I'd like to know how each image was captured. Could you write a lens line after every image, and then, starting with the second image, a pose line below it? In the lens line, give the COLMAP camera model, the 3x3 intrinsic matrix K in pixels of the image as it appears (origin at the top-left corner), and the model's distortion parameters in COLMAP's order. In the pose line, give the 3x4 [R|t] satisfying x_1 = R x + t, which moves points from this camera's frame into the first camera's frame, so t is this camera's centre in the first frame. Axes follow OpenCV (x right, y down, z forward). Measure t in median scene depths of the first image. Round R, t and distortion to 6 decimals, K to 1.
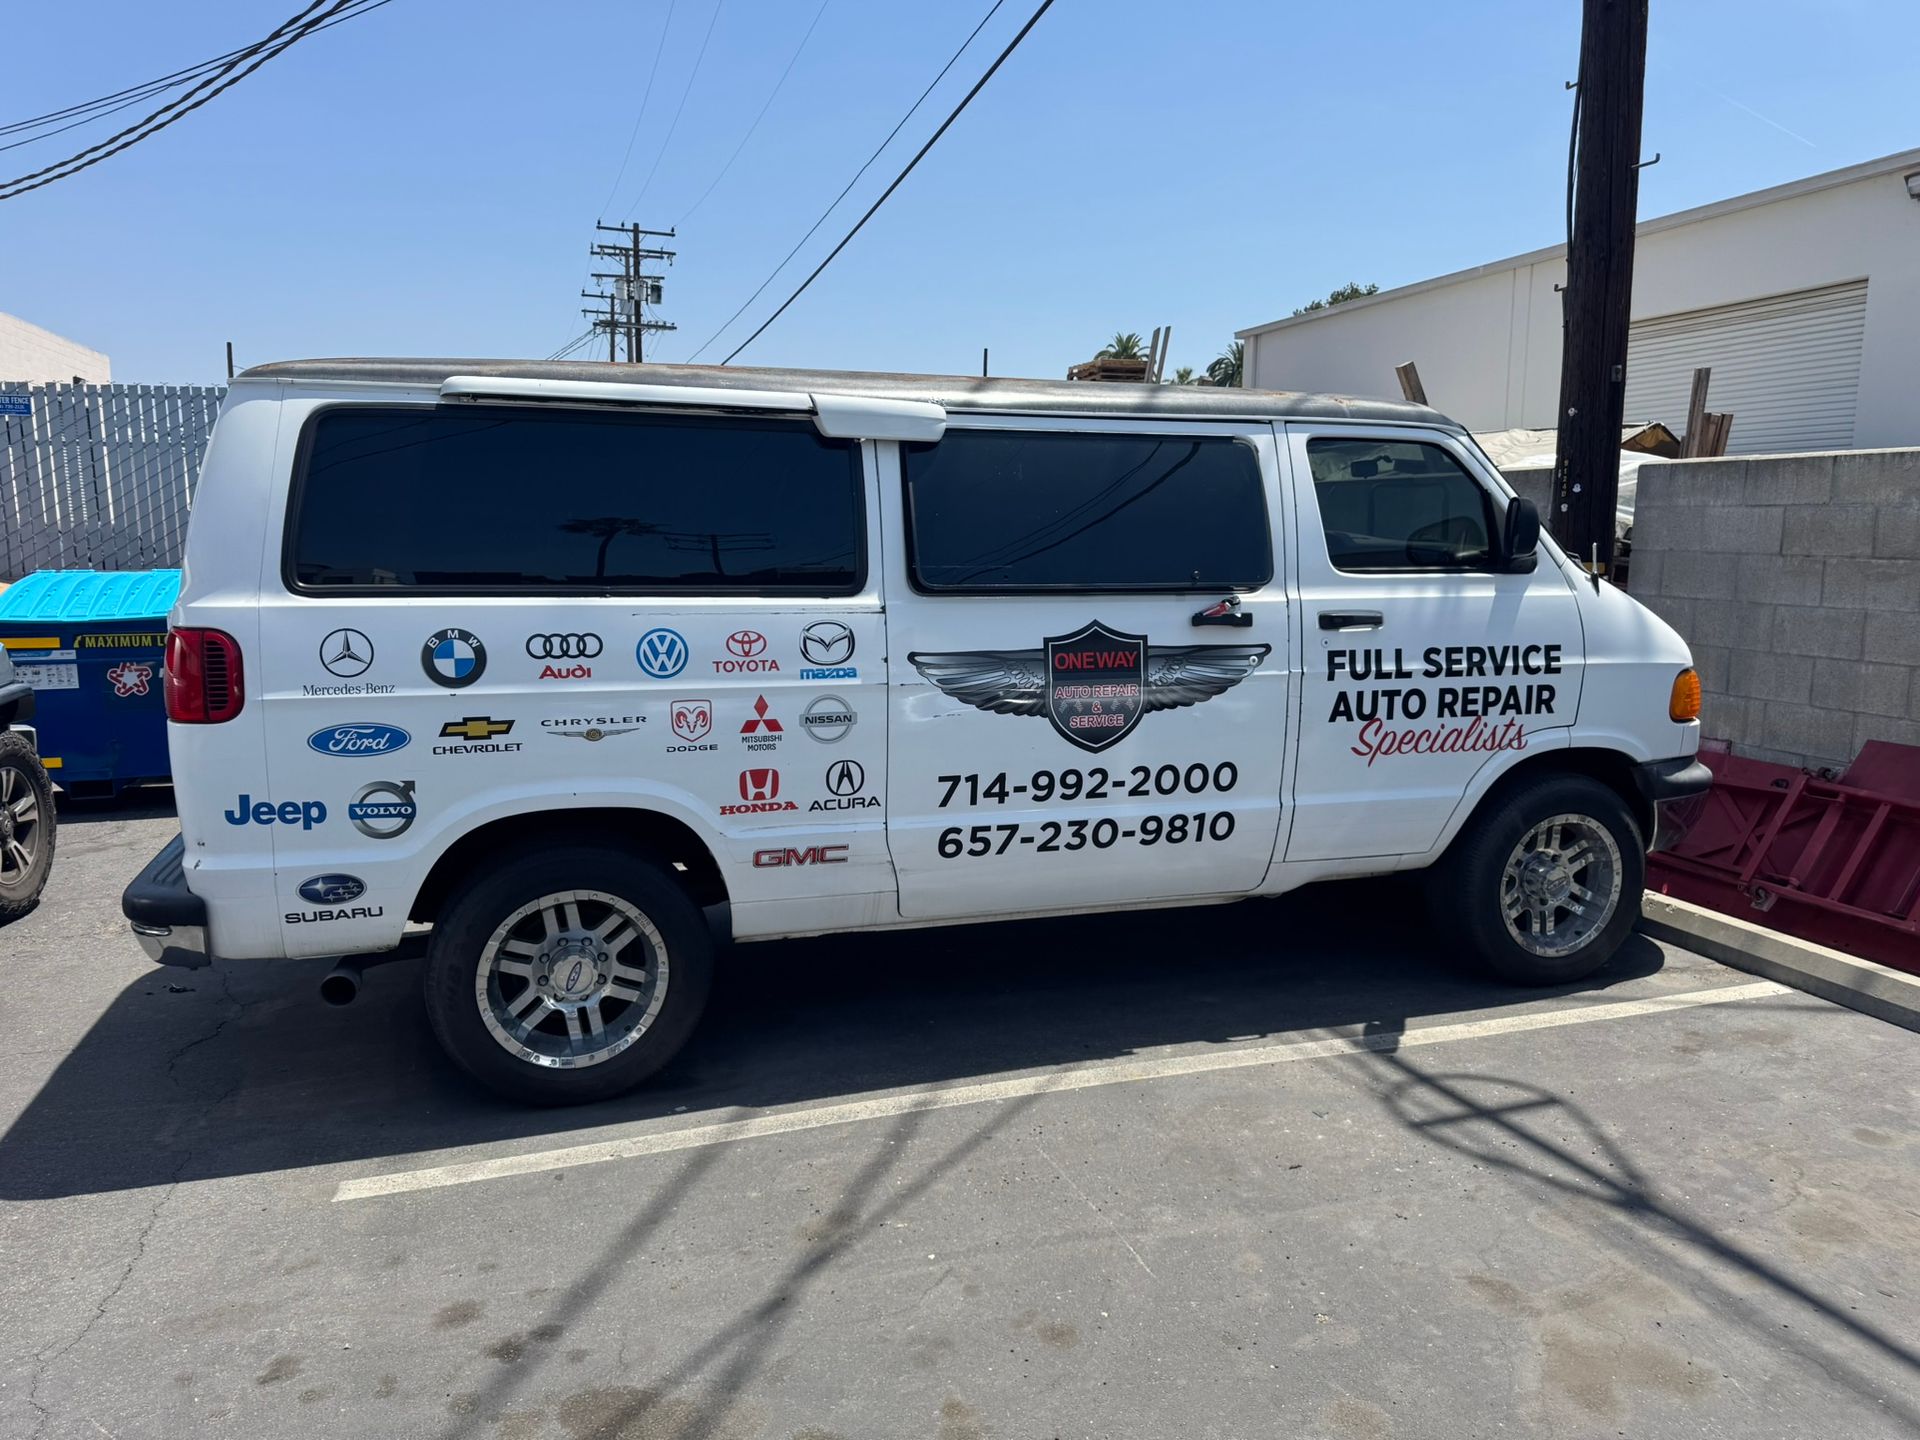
lens RADIAL K [[1362.3, 0, 954.2], [0, 1362.3, 724.3], [0, 0, 1]] dist [0.006347, -0.014969]
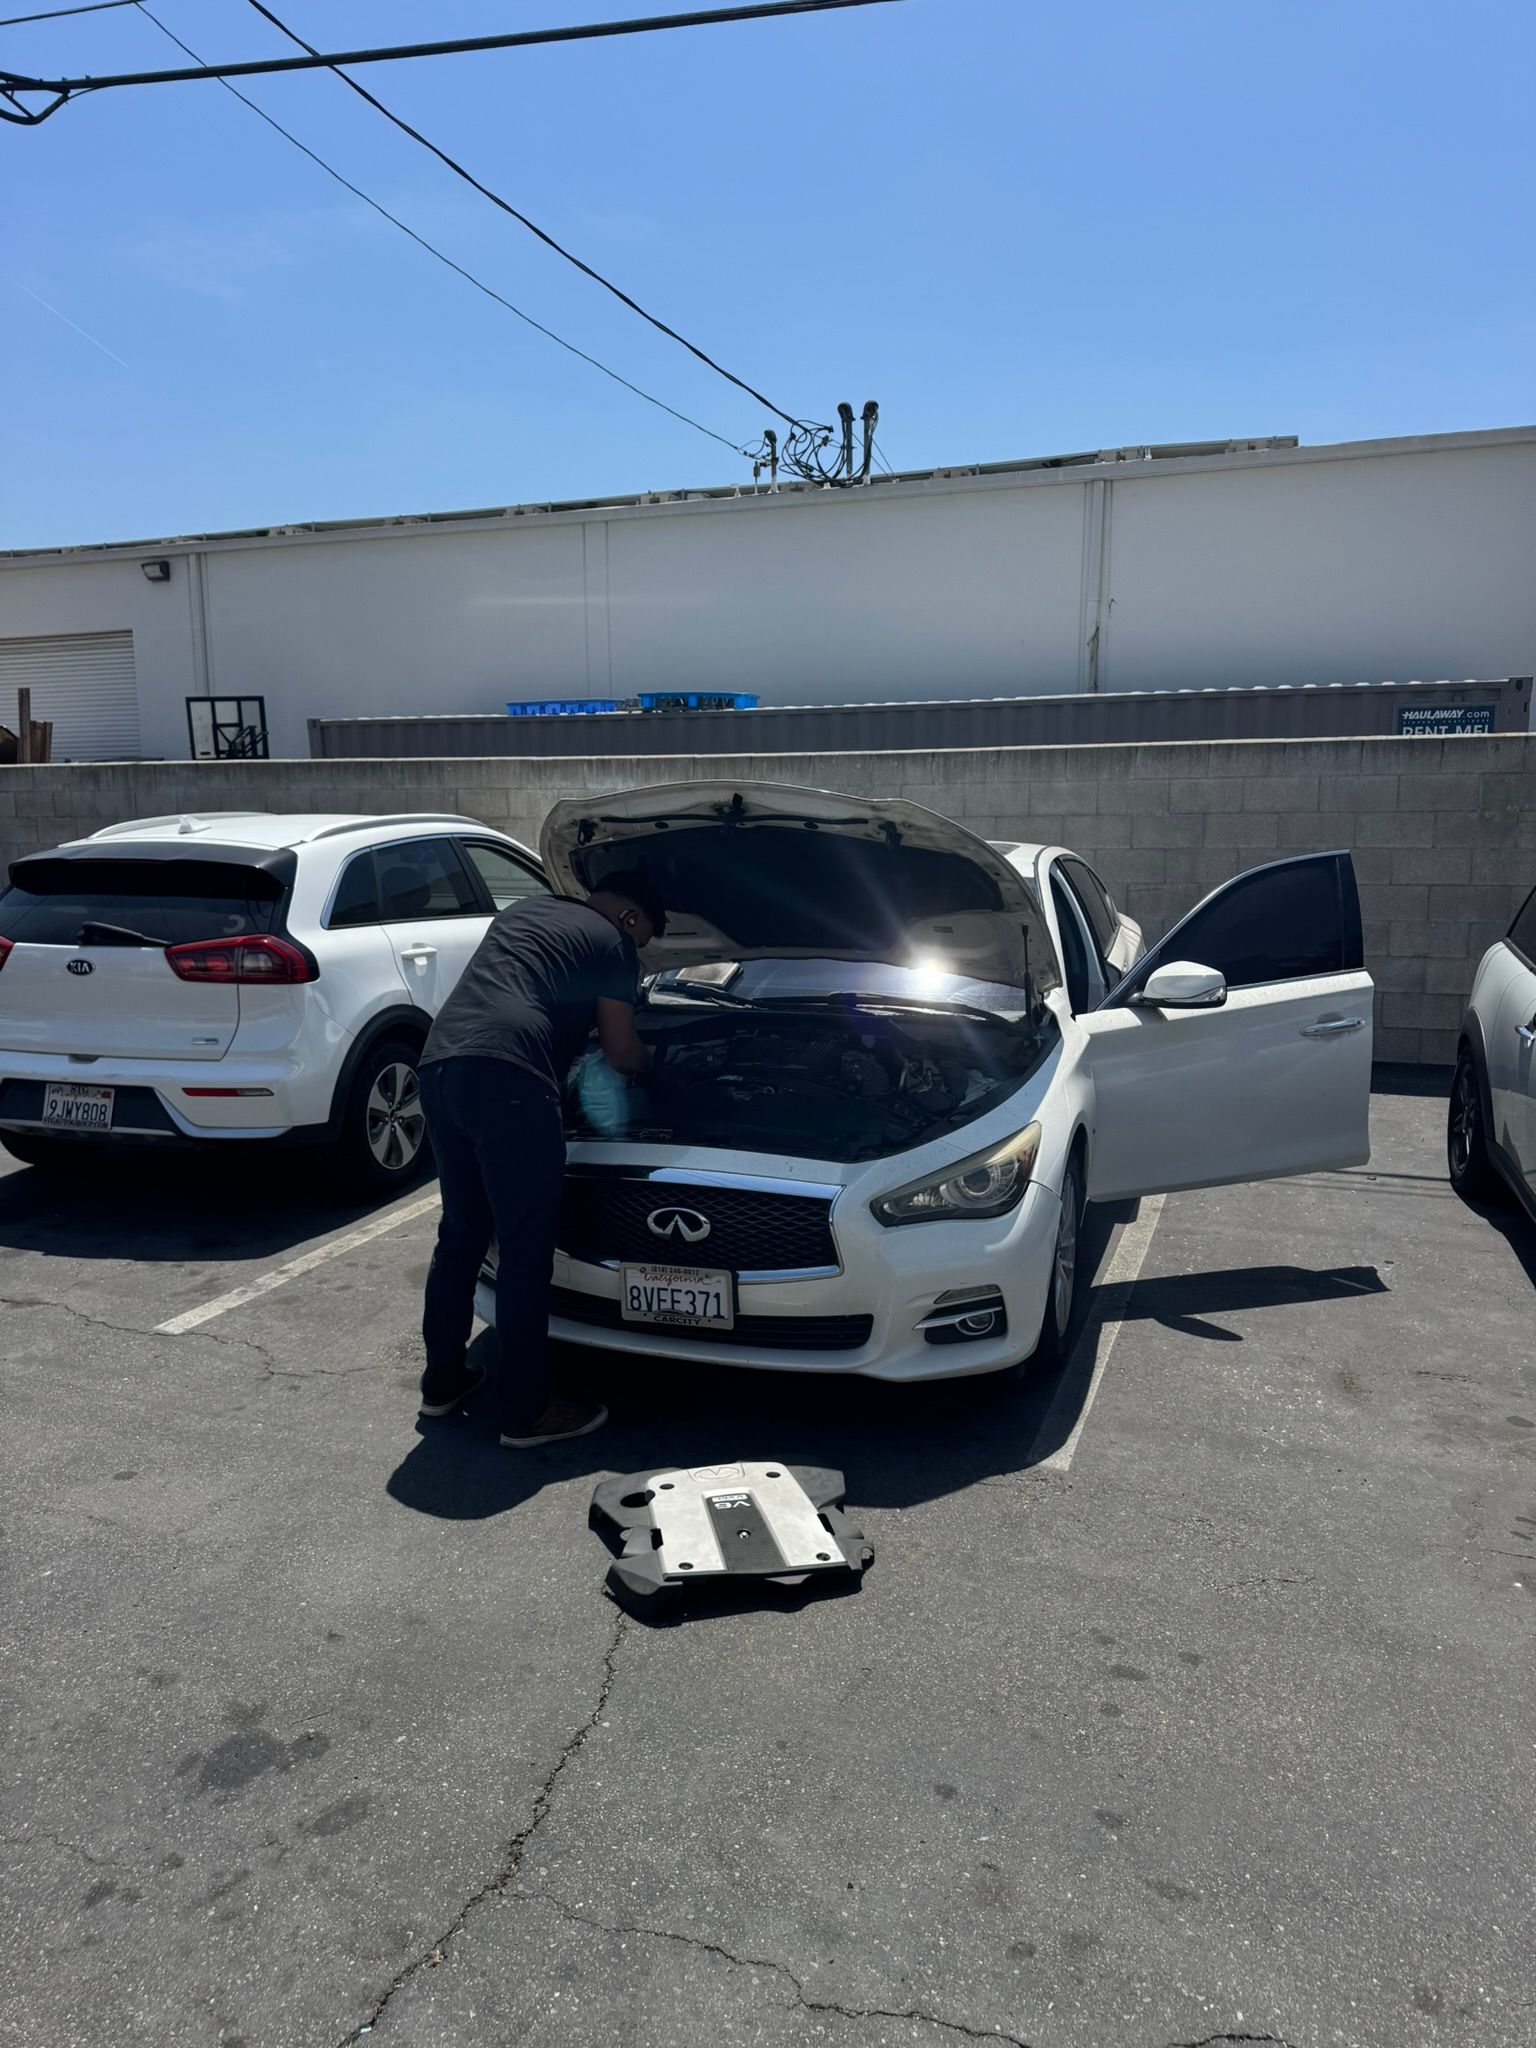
lens RADIAL K [[1433.7, 0, 768.0], [0, 1433.7, 1024.0], [0, 0, 1]] dist [0.094993, -0.147591]
pose [[0.624422, -0.129050, 0.770353, -0.507052], [0.125813, 0.989996, 0.063865, 0.243261], [-0.770888, 0.057042, 0.634412, -1.612476]]
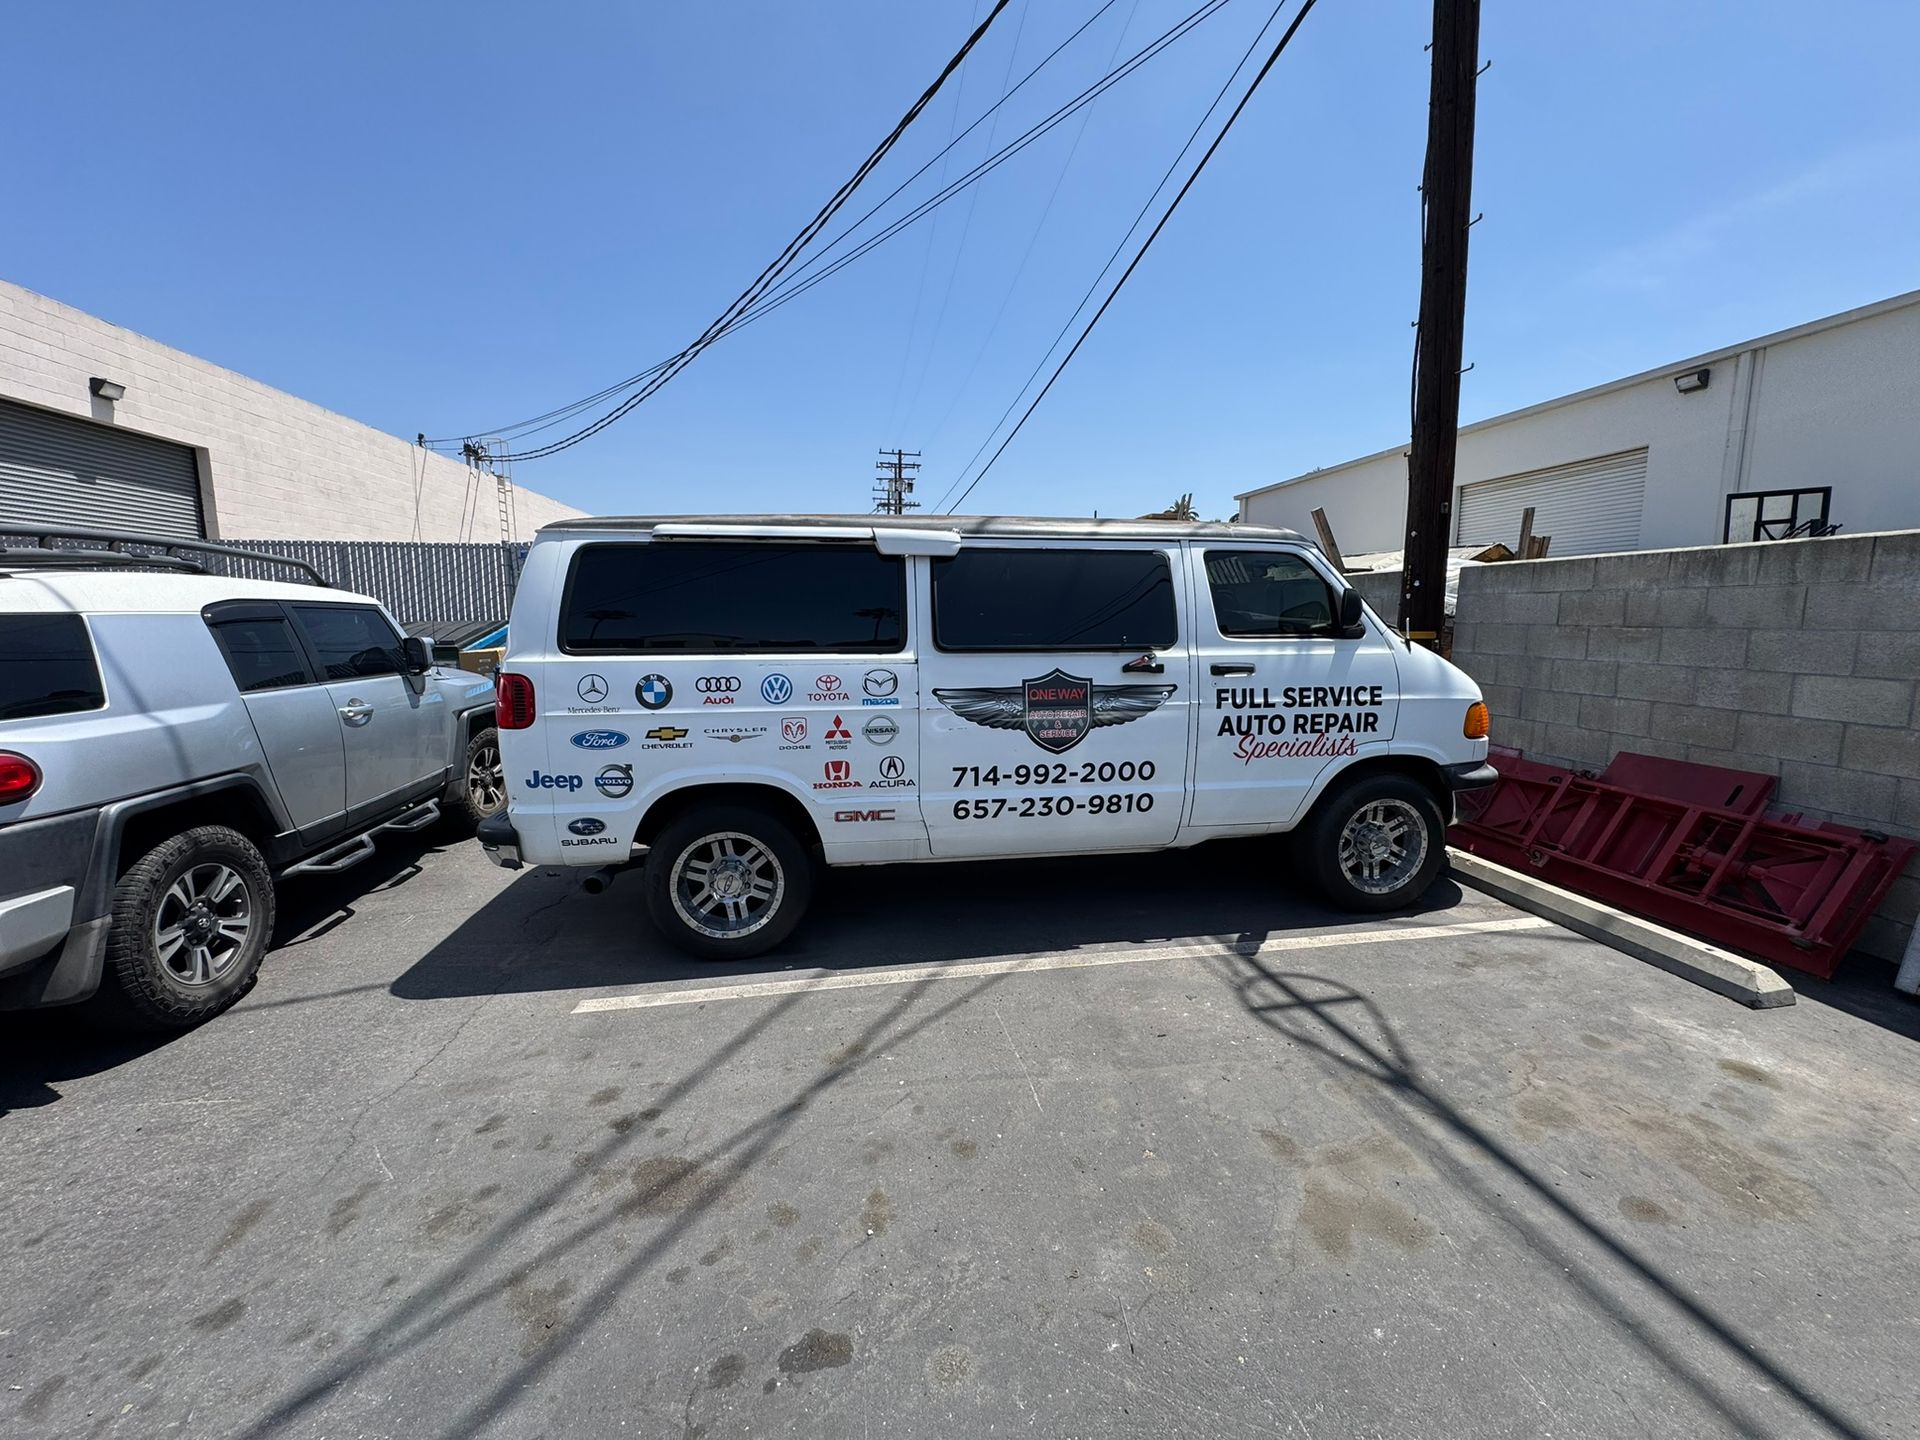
lens RADIAL K [[761.4, 0, 960.0], [0, 761.4, 720.0], [0, 0, 1]] dist [-0.009160, 0.000340]
pose [[0.987393, 0.011902, -0.157837, 0.143095], [-0.012918, 0.999902, -0.005411, -0.012647], [0.157757, 0.007382, 0.987450, 0.125980]]
